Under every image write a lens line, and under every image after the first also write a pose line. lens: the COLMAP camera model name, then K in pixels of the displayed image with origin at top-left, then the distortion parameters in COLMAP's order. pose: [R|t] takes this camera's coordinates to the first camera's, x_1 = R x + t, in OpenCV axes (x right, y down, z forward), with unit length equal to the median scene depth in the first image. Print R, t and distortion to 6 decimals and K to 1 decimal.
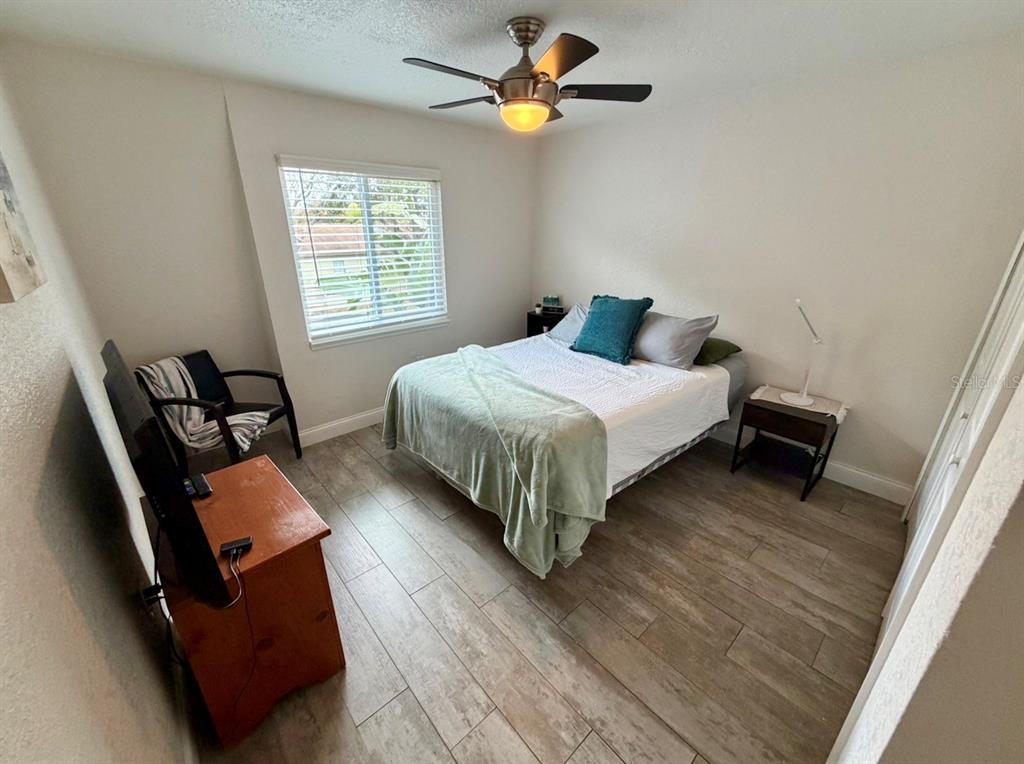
lens RADIAL K [[406.8, 0, 511.2], [0, 406.8, 379.2], [0, 0, 1]] dist [-0.001850, -0.000138]
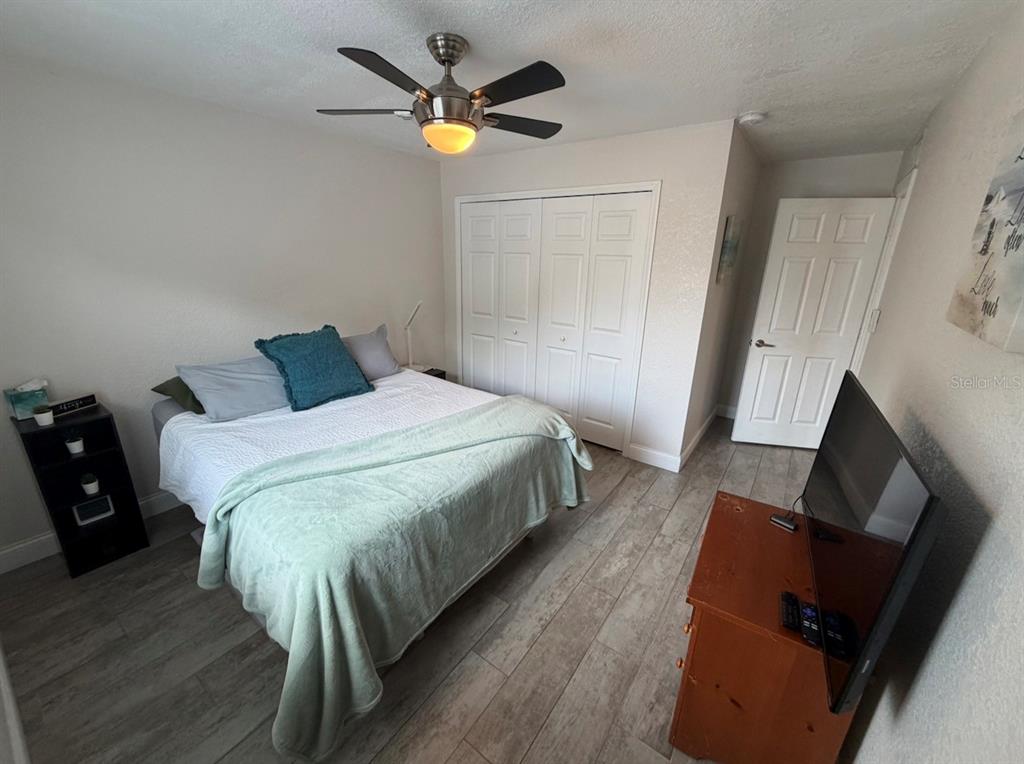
lens RADIAL K [[406.8, 0, 517.6], [0, 406.8, 375.6], [0, 0, 1]] dist [-0.001850, -0.000138]
pose [[-0.213174, -0.292662, 0.932151, -0.766941], [0.322881, 0.879373, 0.349931, -0.328795], [-0.922120, 0.375570, -0.092964, 0.850199]]
